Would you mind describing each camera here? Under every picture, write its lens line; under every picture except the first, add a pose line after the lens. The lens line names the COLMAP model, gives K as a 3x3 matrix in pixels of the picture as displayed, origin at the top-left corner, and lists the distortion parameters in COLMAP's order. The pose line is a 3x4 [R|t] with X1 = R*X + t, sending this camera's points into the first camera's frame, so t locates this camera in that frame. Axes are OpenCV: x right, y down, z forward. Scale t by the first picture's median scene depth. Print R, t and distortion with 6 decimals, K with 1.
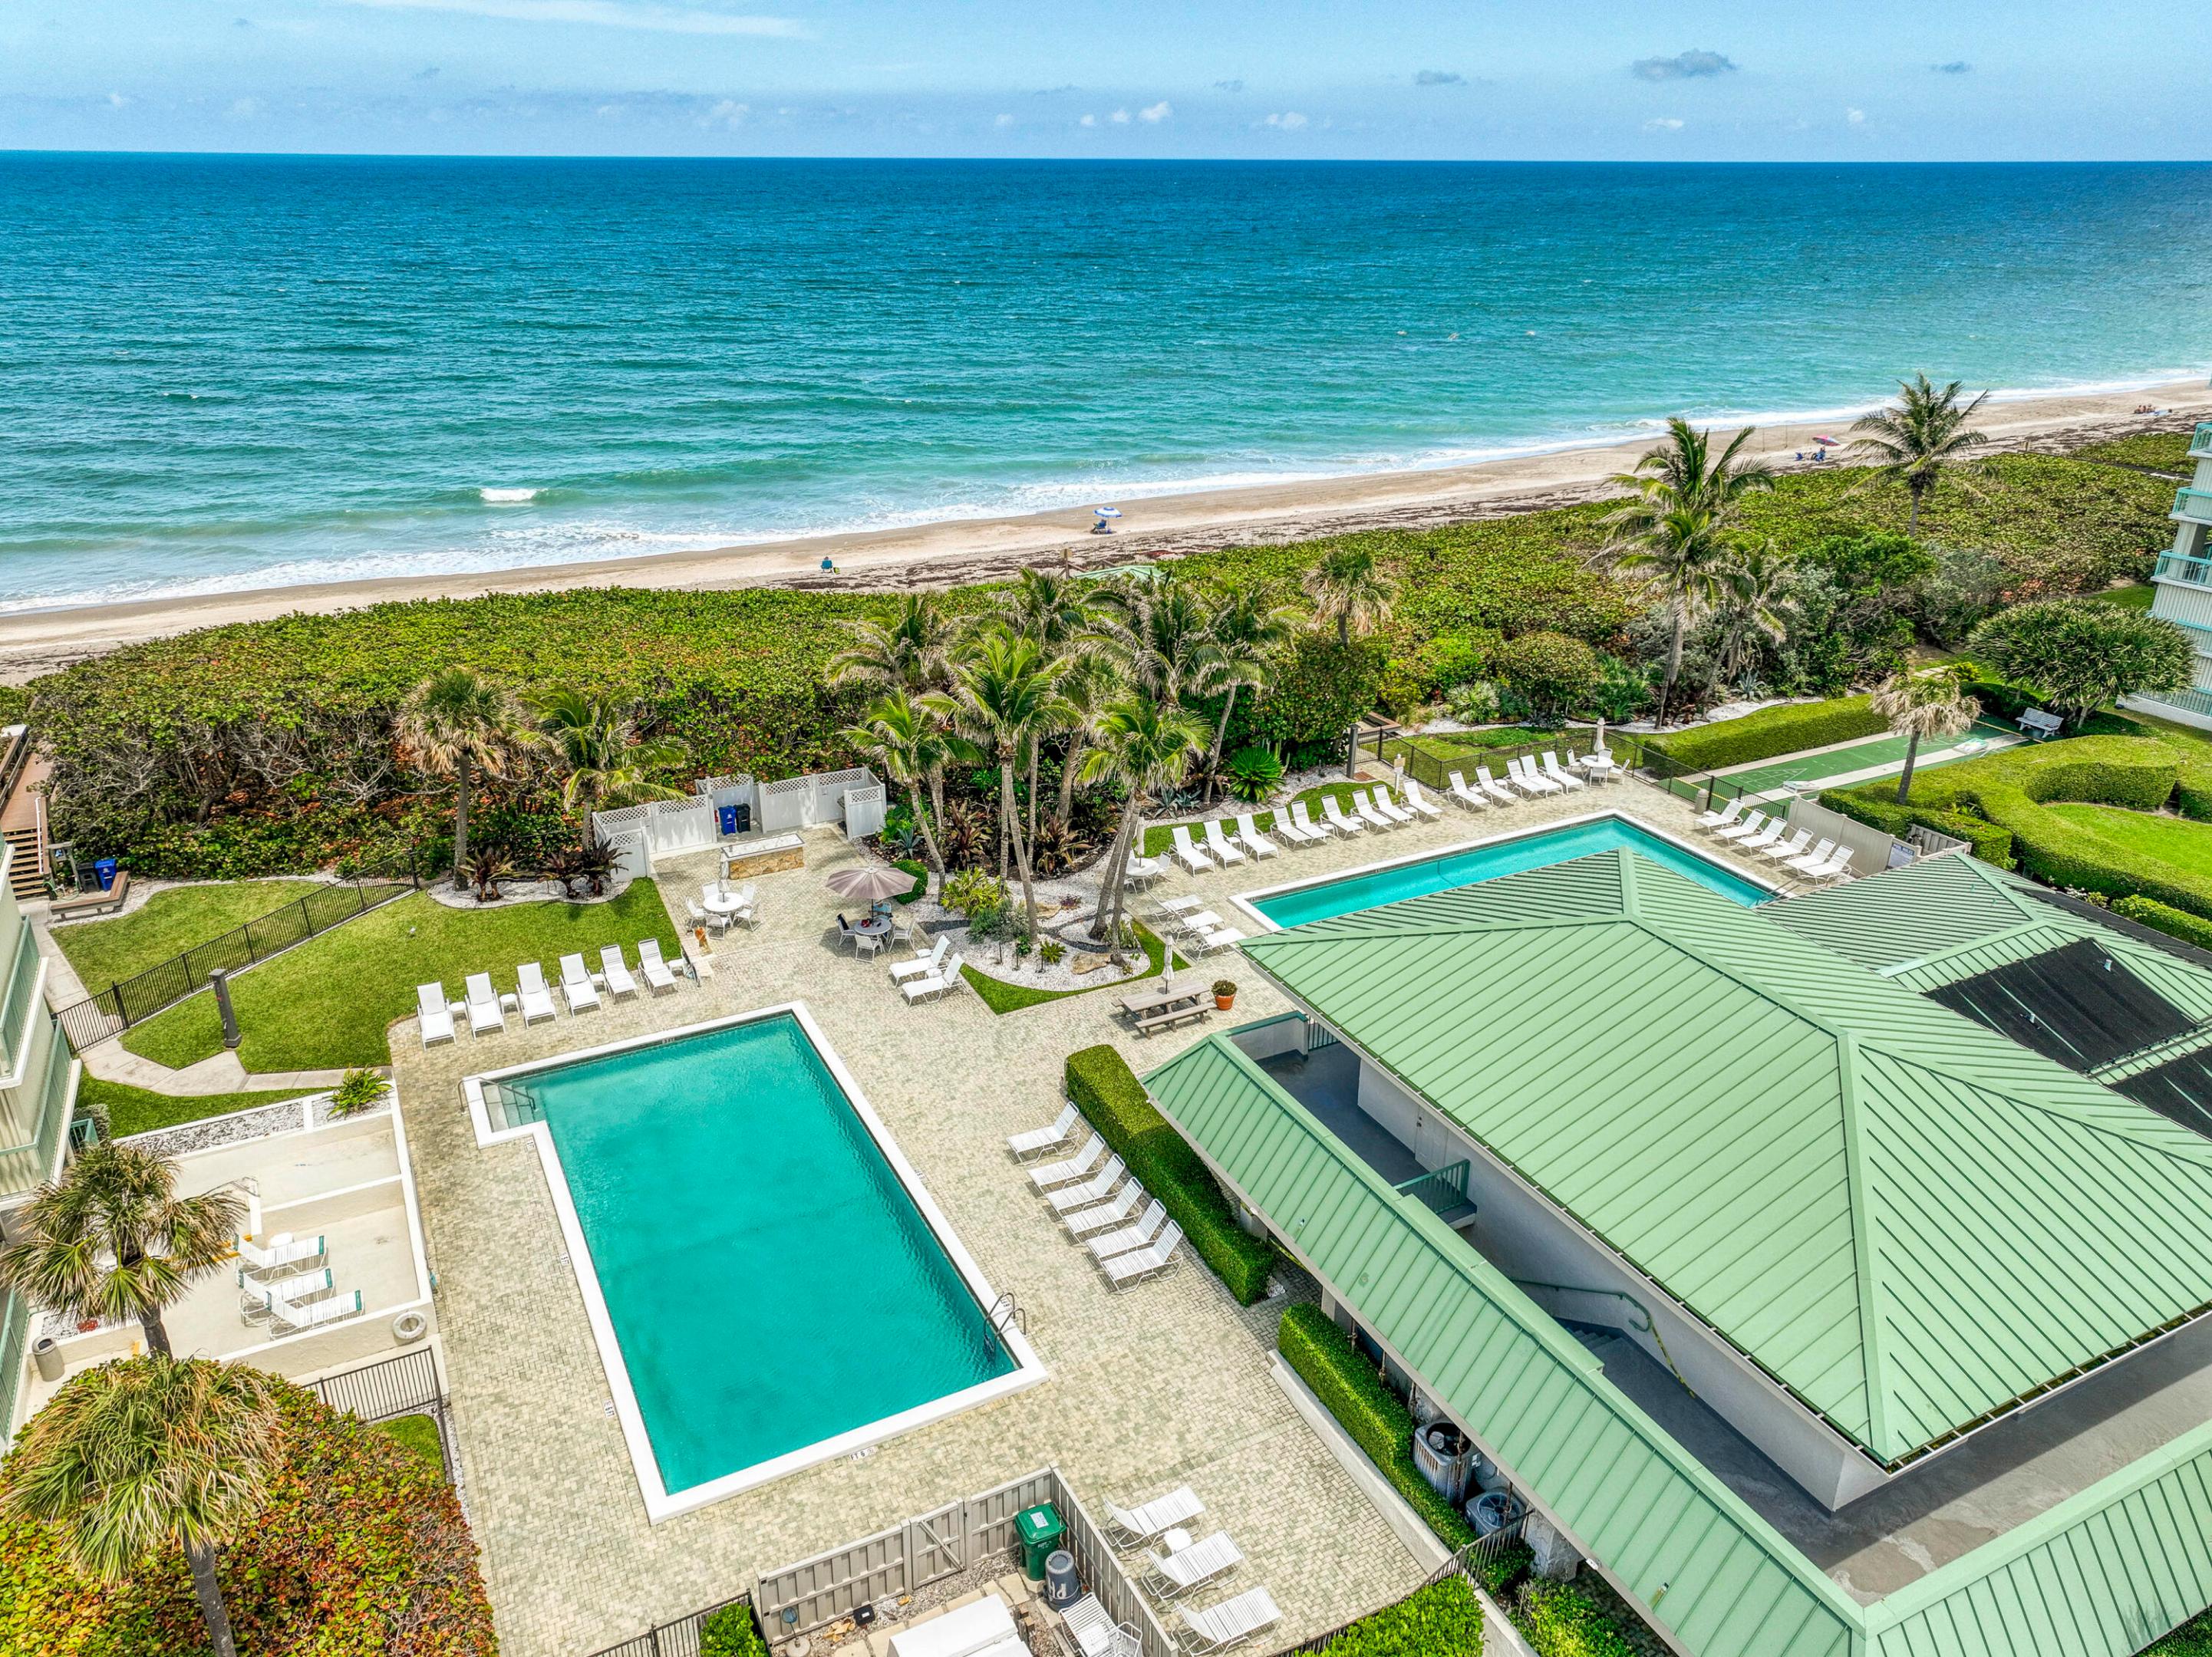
lens RADIAL K [[1550.4, 0, 1106.0], [0, 1550.4, 828.5], [0, 0, 1]] dist [0.000387, 0.000256]
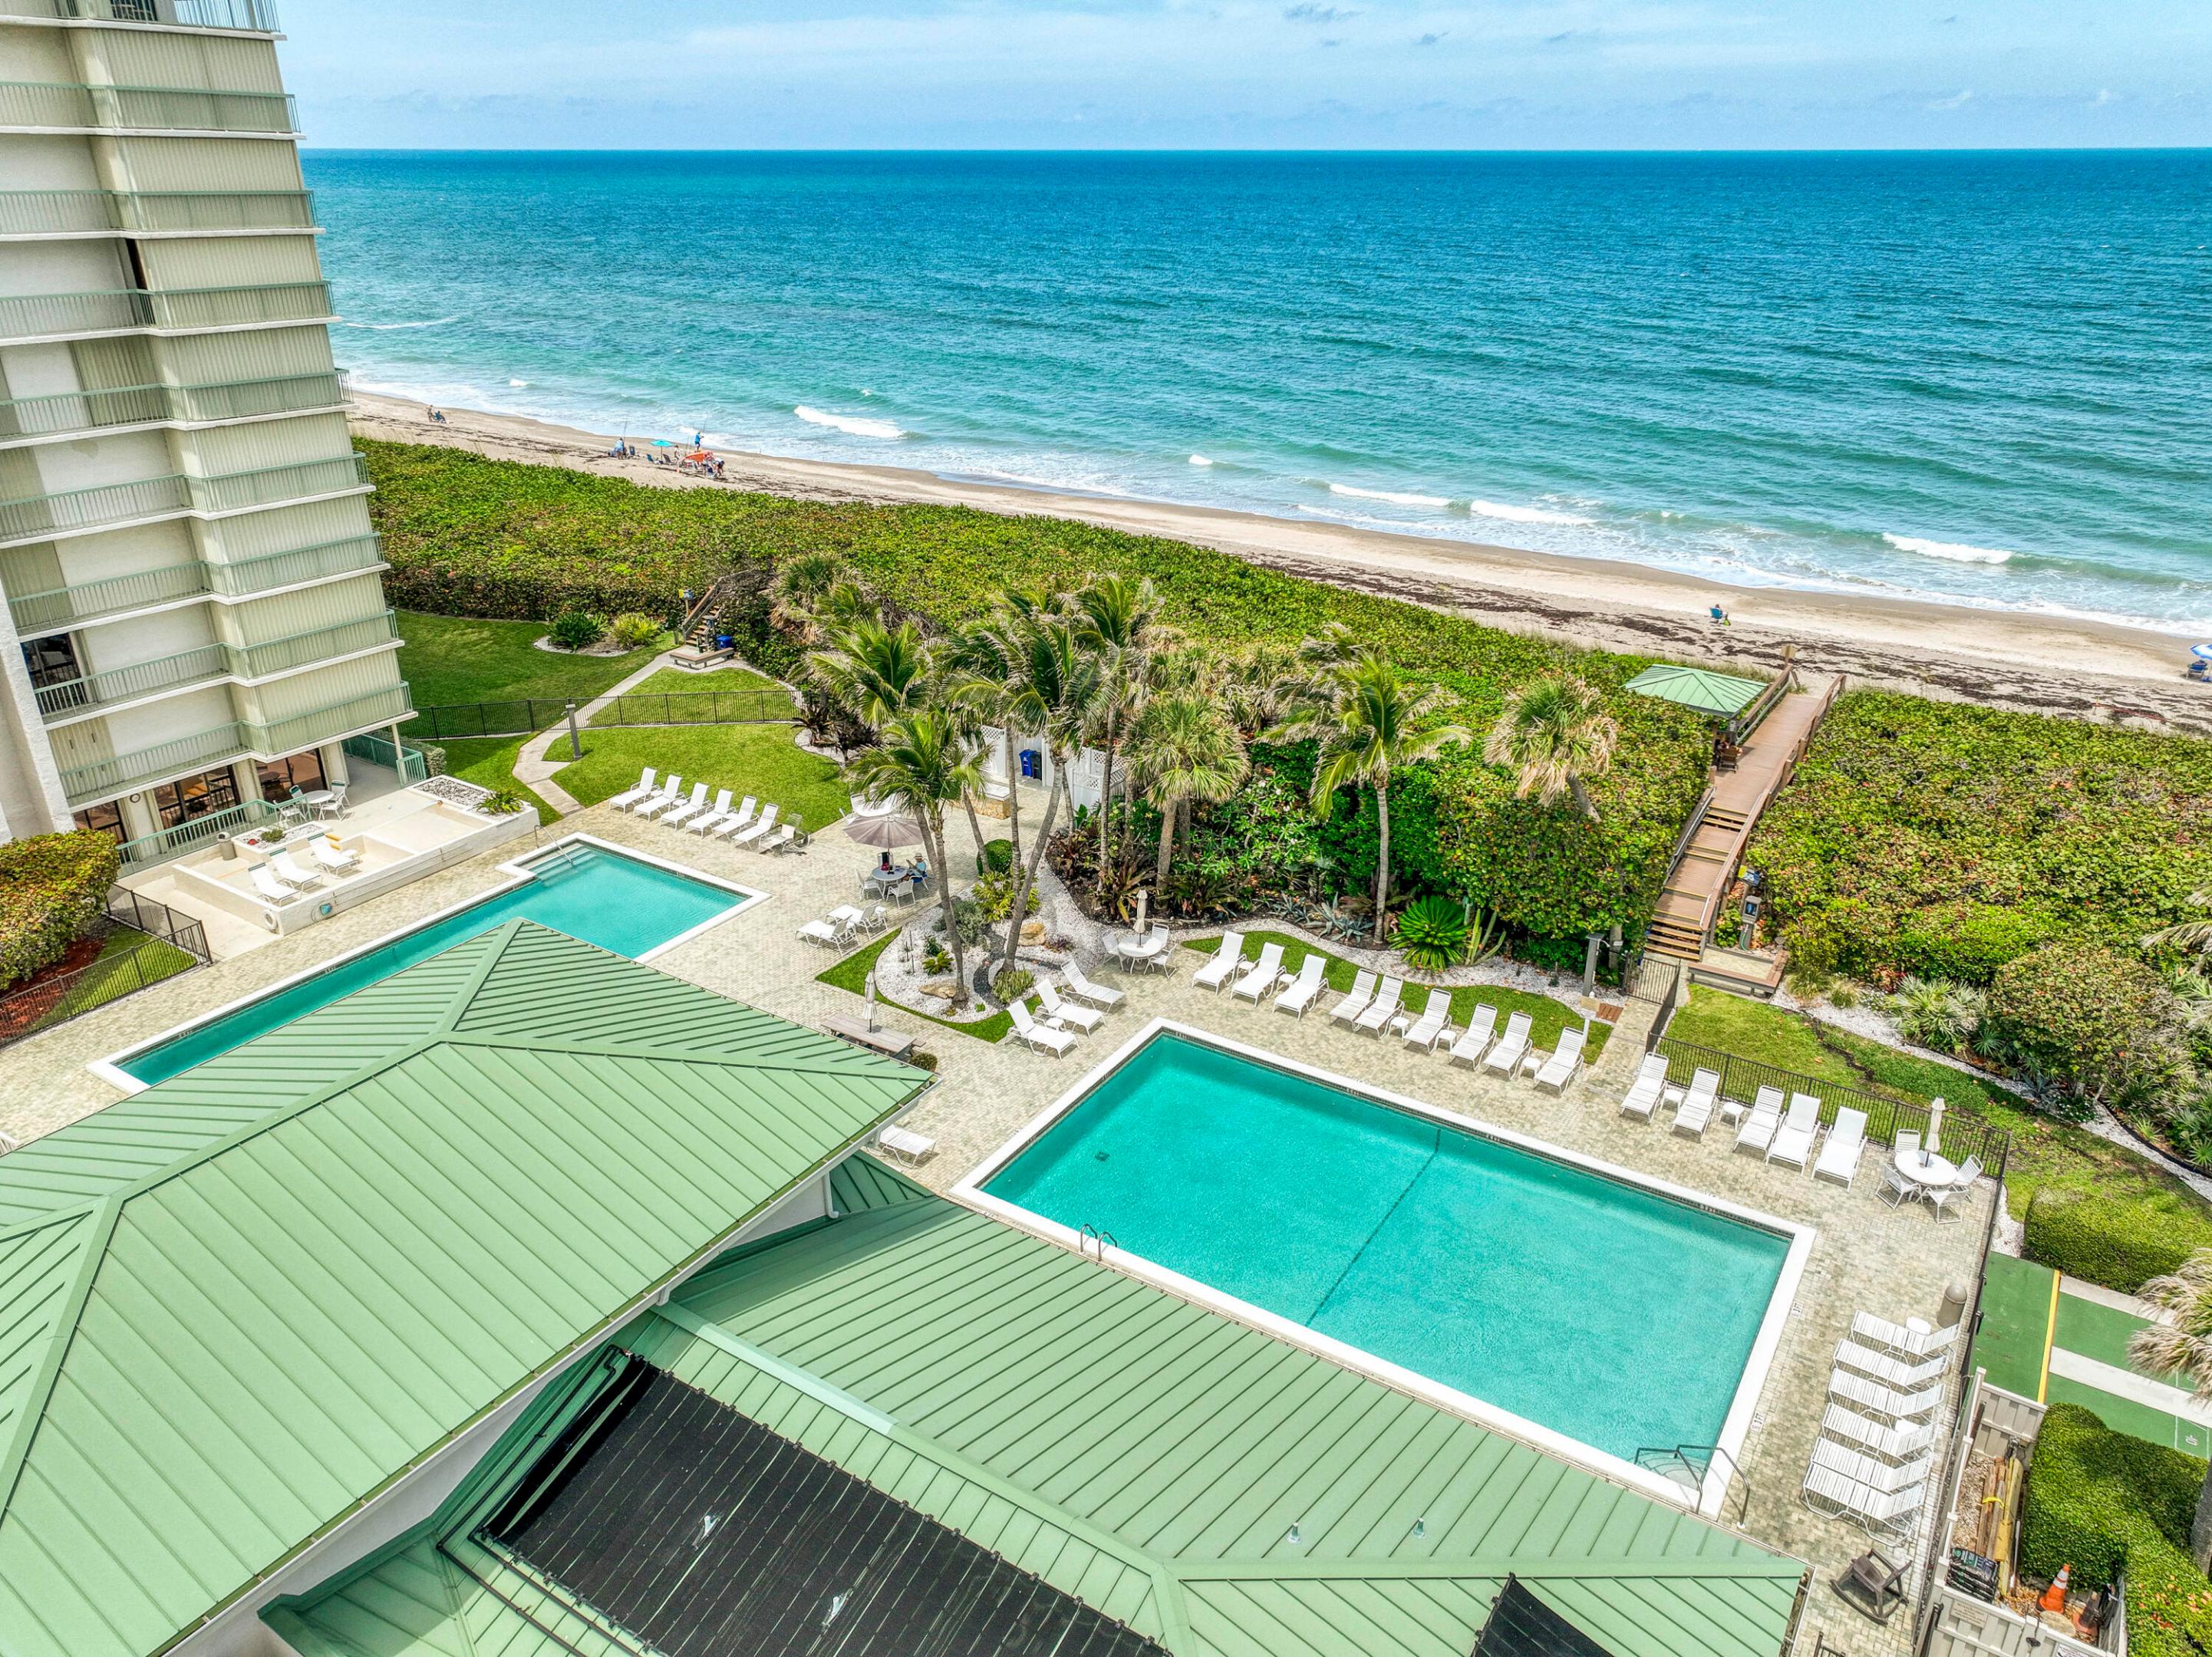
lens RADIAL K [[1550.4, 0, 1106.0], [0, 1550.4, 828.5], [0, 0, 1]] dist [0.000387, 0.000256]
pose [[0.503226, 0.345446, -0.792105, 0.579947], [-0.342778, 0.921223, 0.183987, -0.161801], [0.793263, 0.178929, 0.581995, 0.408447]]
